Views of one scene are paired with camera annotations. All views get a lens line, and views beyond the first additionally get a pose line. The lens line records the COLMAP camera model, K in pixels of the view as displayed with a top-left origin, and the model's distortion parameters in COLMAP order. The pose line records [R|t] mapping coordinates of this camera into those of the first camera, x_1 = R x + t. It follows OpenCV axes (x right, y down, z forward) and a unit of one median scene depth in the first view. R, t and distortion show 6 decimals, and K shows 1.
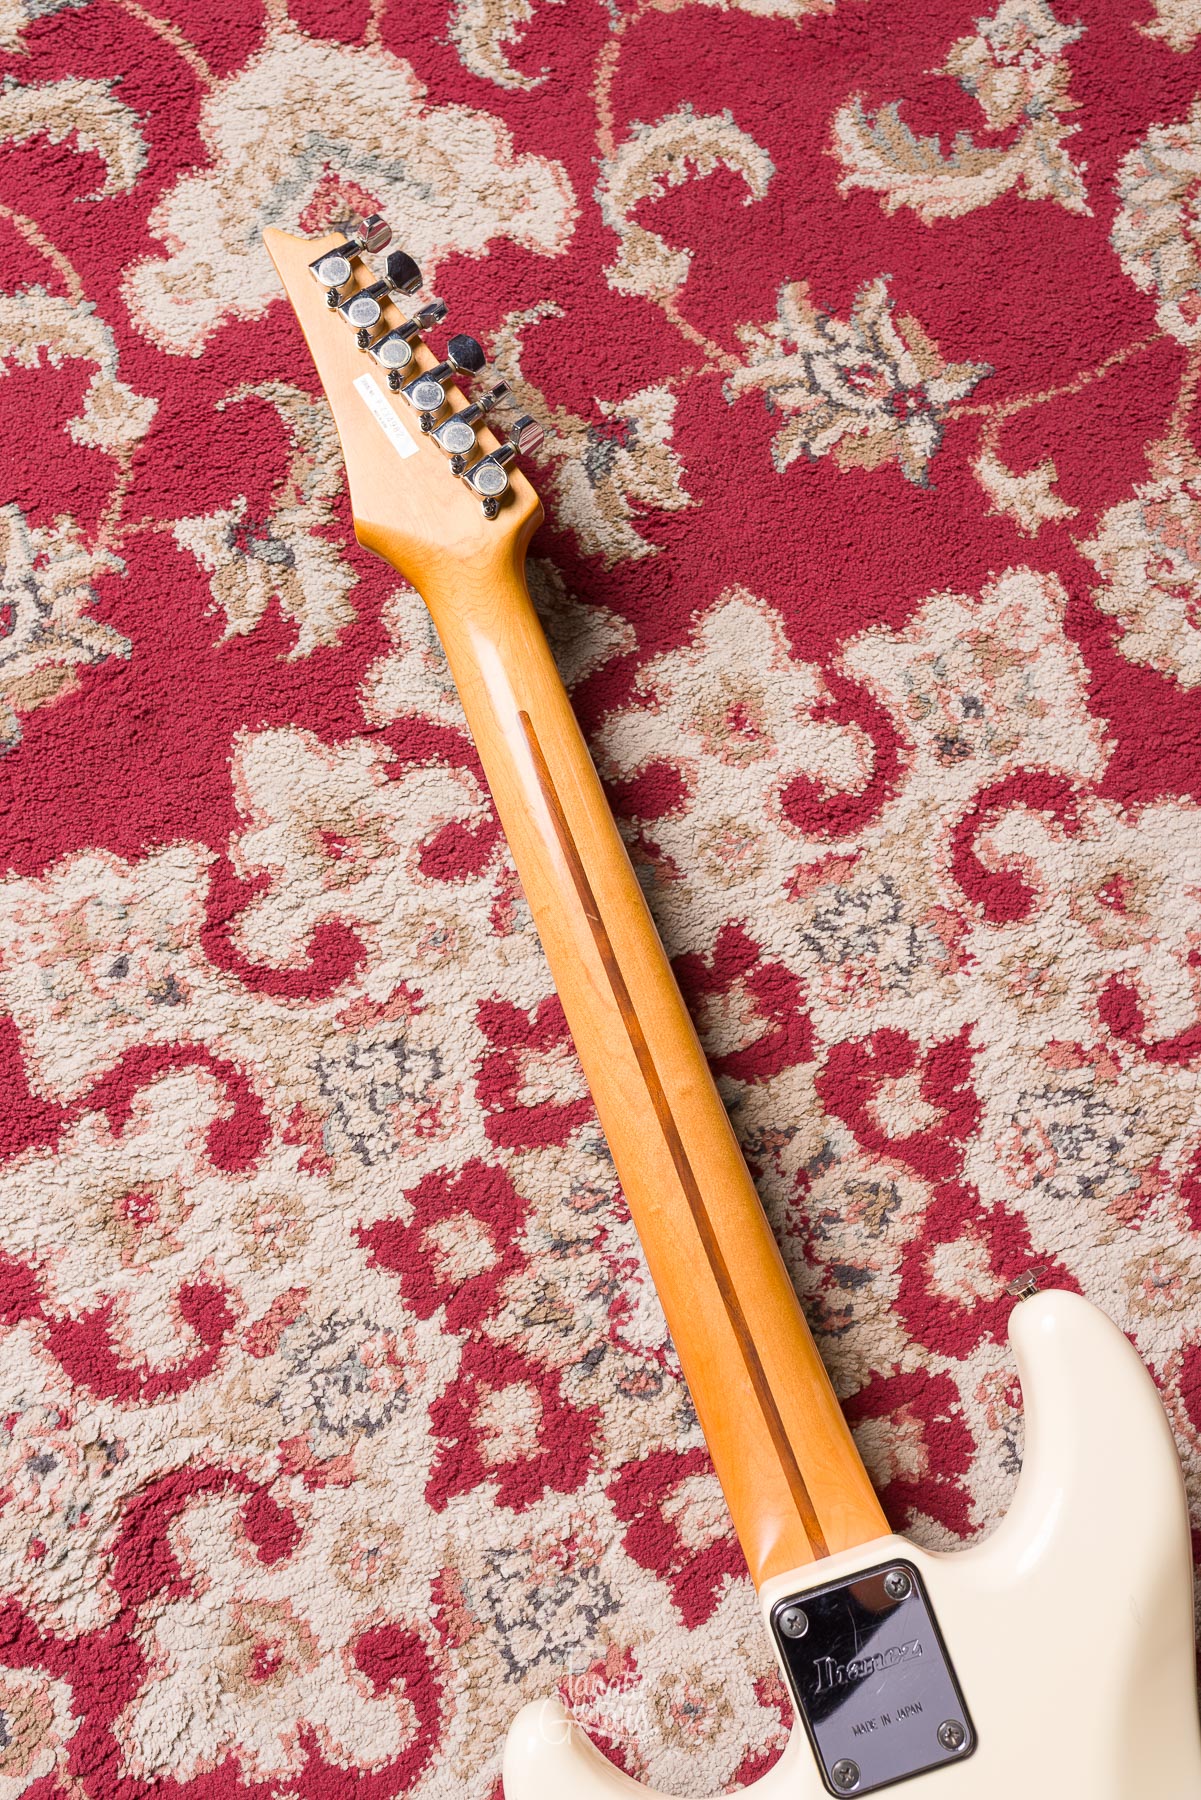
lens RADIAL K [[1757.2, 0, 598.9], [0, 1757.2, 895.6], [0, 0, 1]] dist [-0.000927, -0.000054]
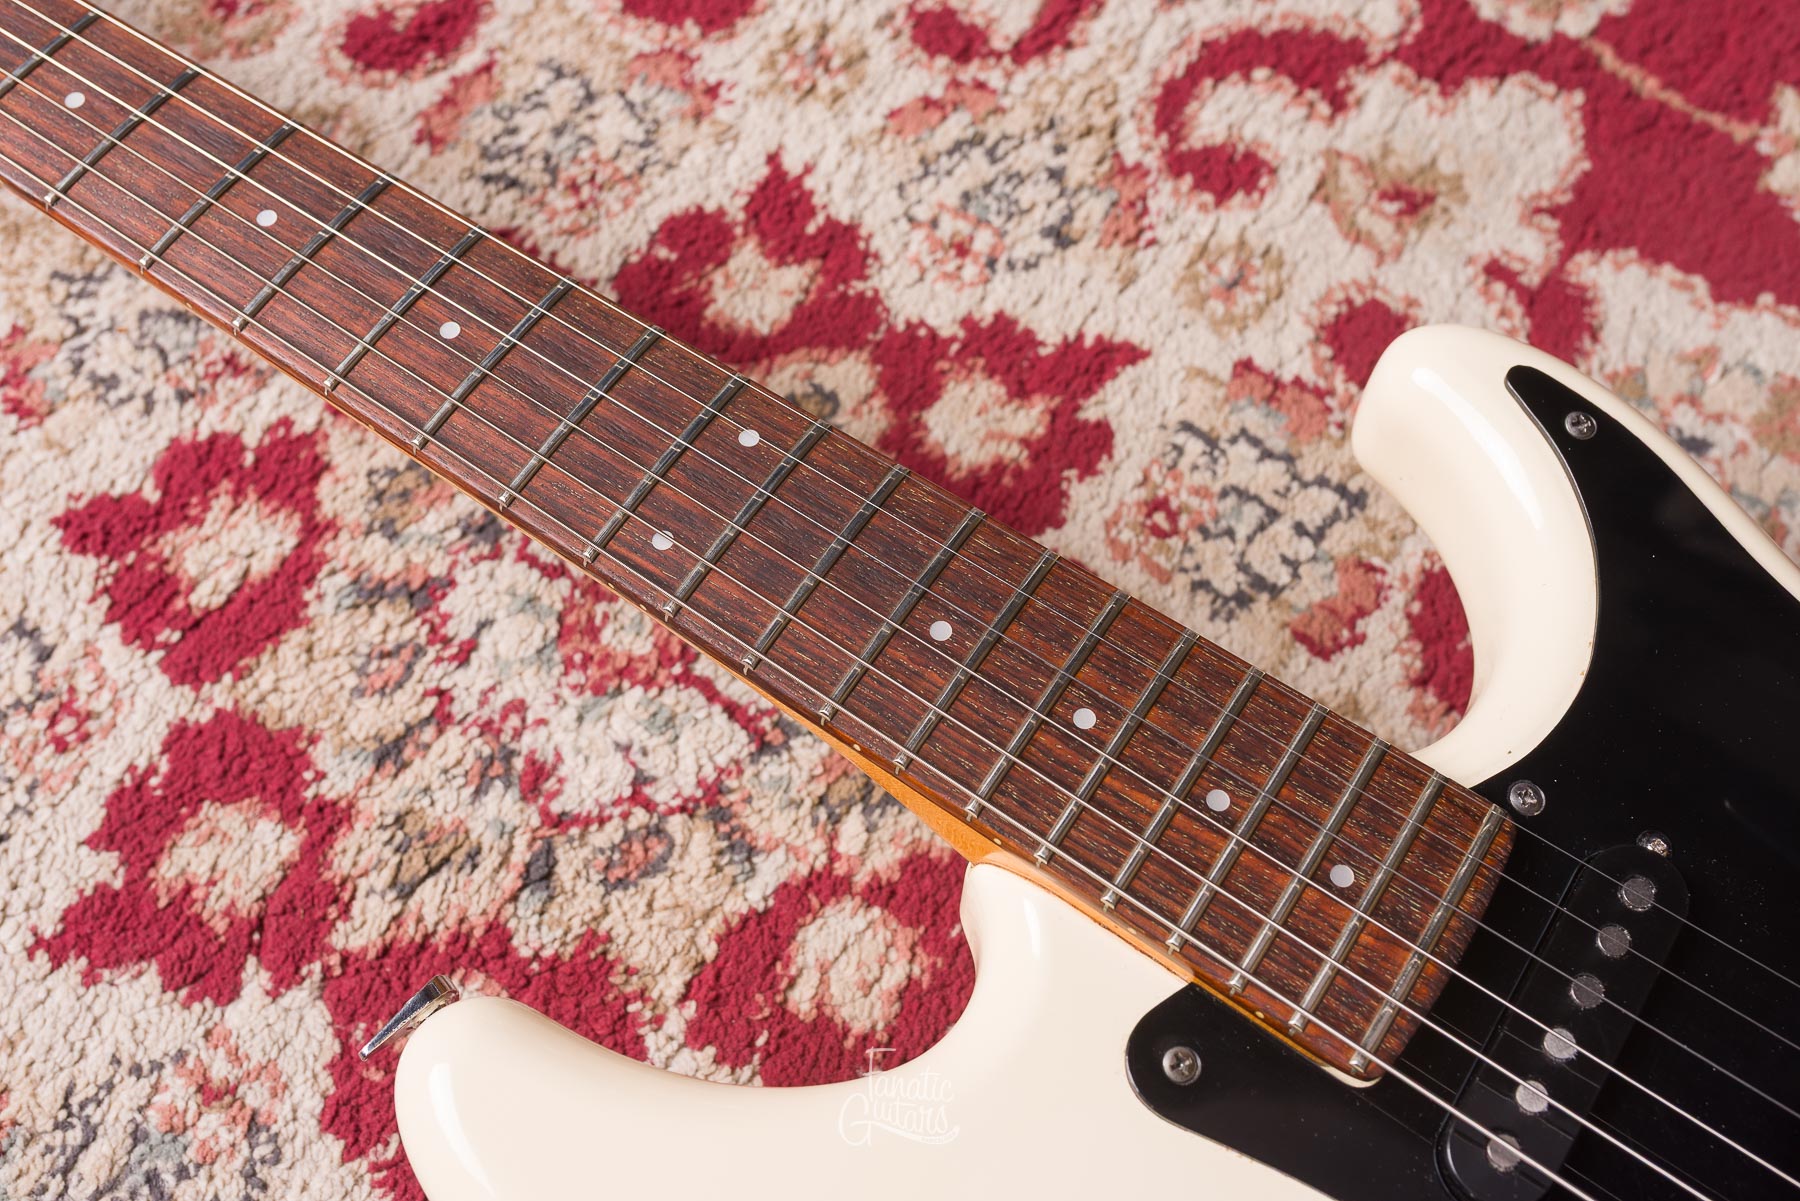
lens RADIAL K [[1786.3, 0, 900.3], [0, 1786.3, 601.4], [0, 0, 1]] dist [0.003202, -0.004092]
pose [[0.800263, -0.537495, 0.265854, -0.015608], [0.581087, 0.804565, -0.122524, 0.311274], [-0.148040, 0.252536, 0.956195, 0.400371]]
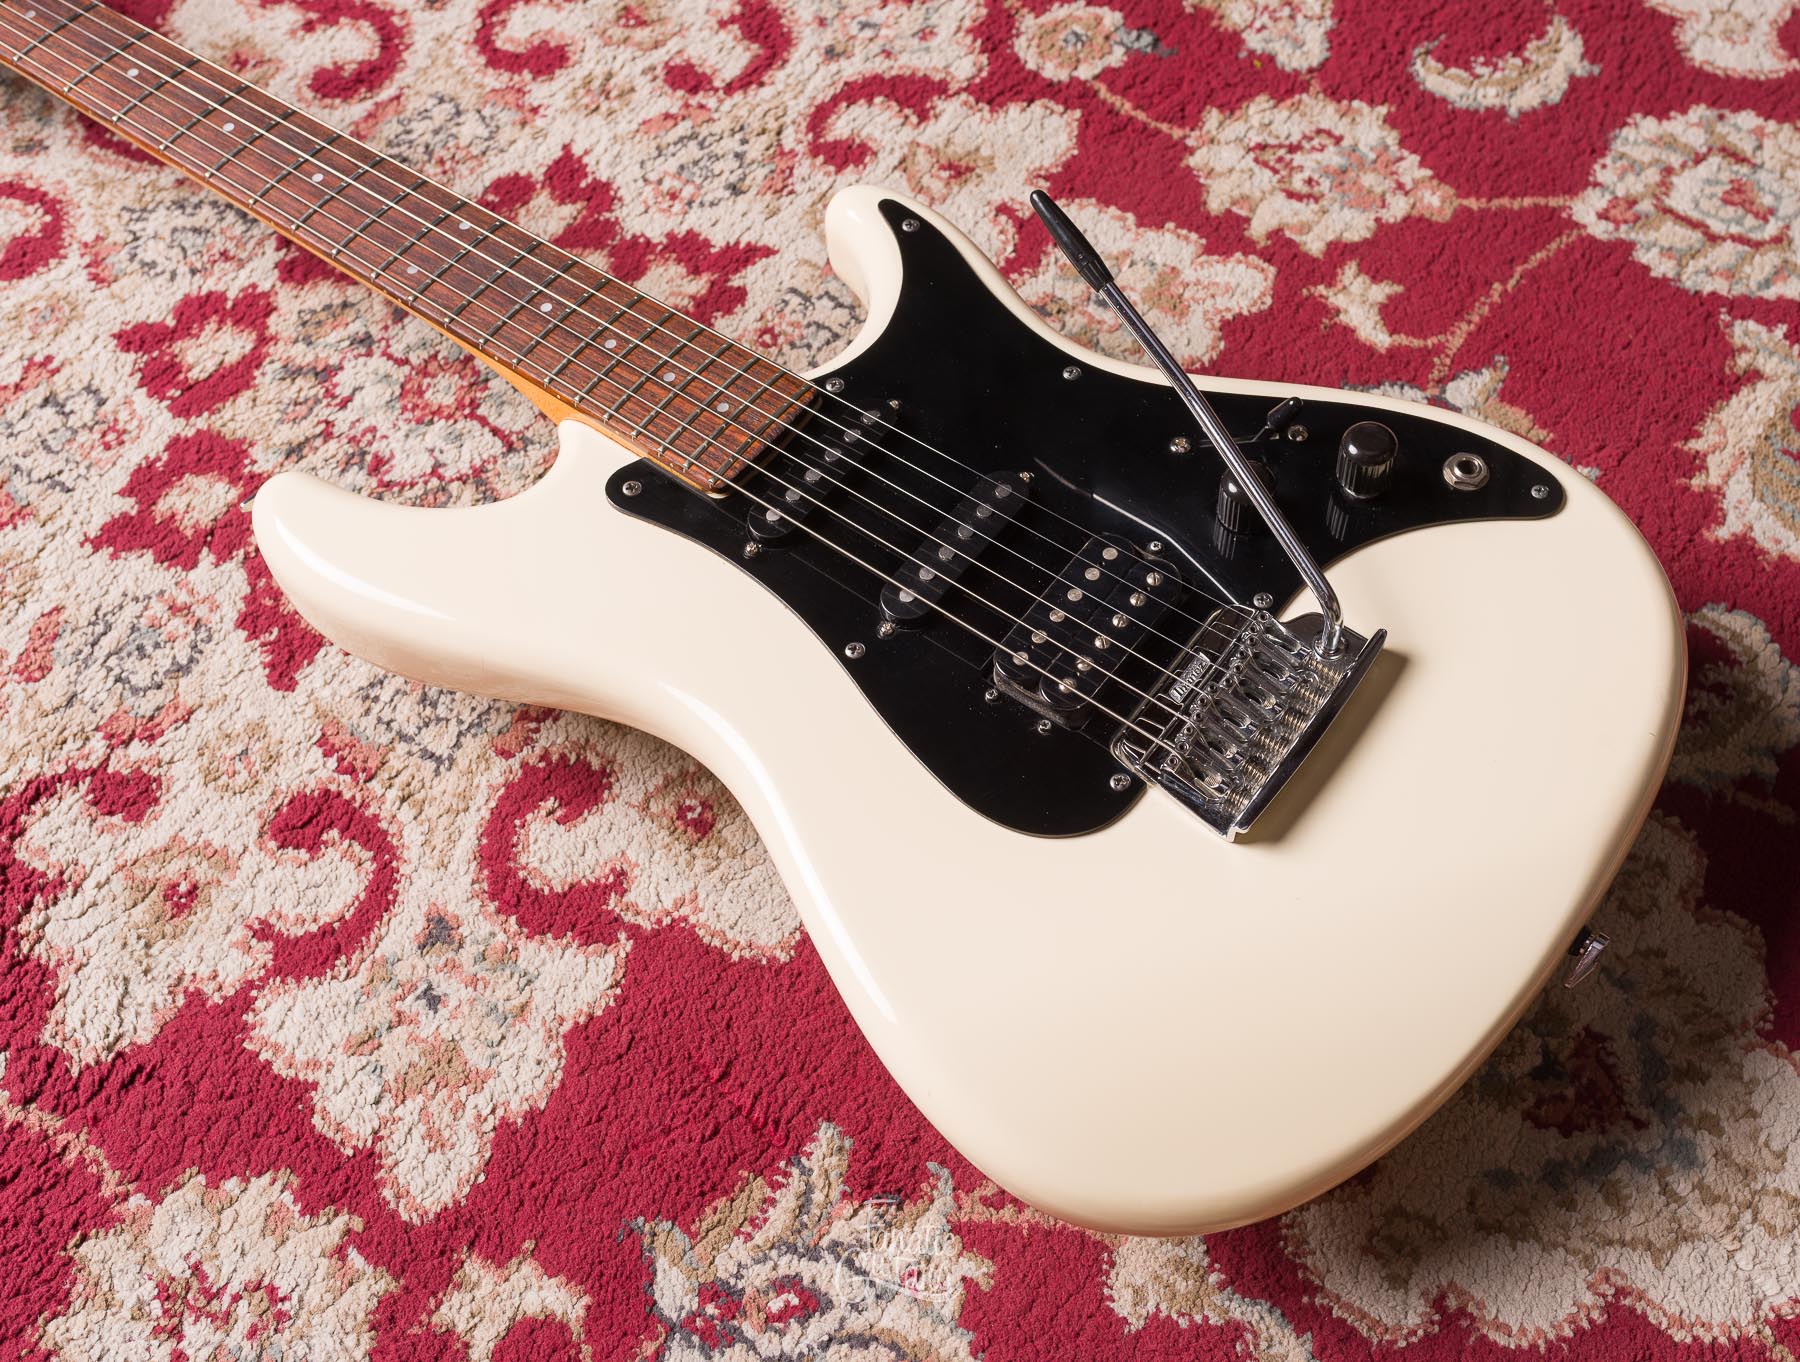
lens RADIAL K [[1972.9, 0, 1019.7], [0, 1972.9, 678.7], [0, 0, 1]] dist [-0.000563, -0.002527]
pose [[0.812153, -0.499640, 0.301277, -0.083054], [0.570454, 0.788372, -0.230330, 0.742913], [-0.122436, 0.358928, 0.925300, -0.008133]]
